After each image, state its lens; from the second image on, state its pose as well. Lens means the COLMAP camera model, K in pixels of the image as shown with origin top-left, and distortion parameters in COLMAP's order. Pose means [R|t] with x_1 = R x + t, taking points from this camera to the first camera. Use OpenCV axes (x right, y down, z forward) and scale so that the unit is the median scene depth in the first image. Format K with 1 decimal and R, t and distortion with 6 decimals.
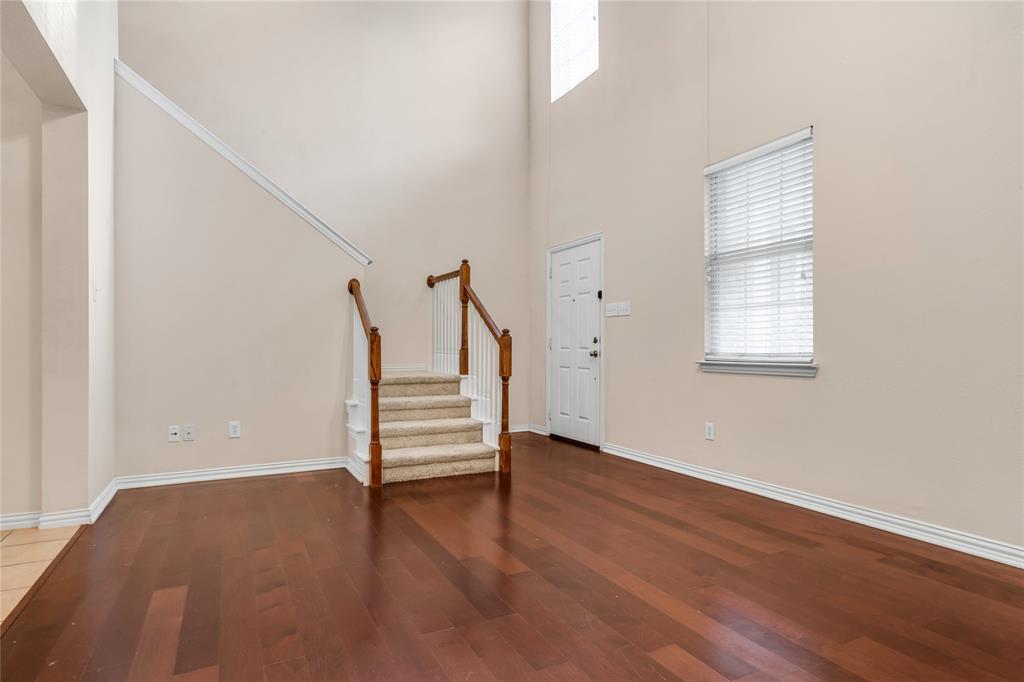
lens RADIAL K [[554.0, 0, 505.7], [0, 554.0, 345.8], [0, 0, 1]] dist [-0.009338, -0.000405]
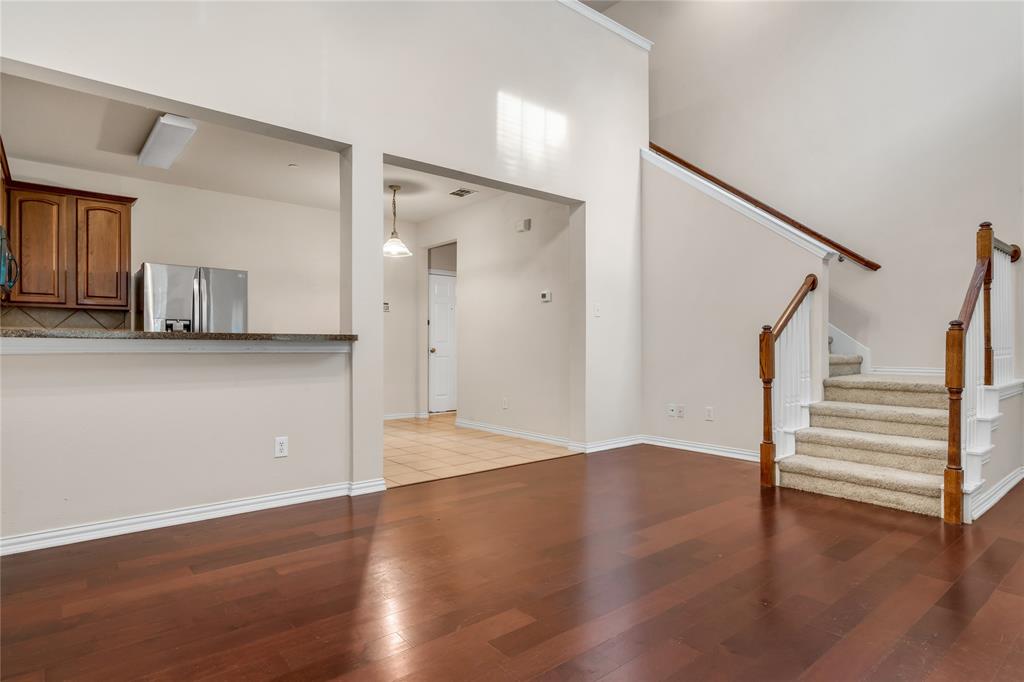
lens RADIAL K [[554.0, 0, 505.7], [0, 554.0, 345.8], [0, 0, 1]] dist [-0.009338, -0.000405]
pose [[0.210333, 0.001743, -0.977628, 0.563923], [0.002669, 0.999994, 0.002357, -0.001108], [0.977626, -0.003105, 0.210327, 0.294850]]
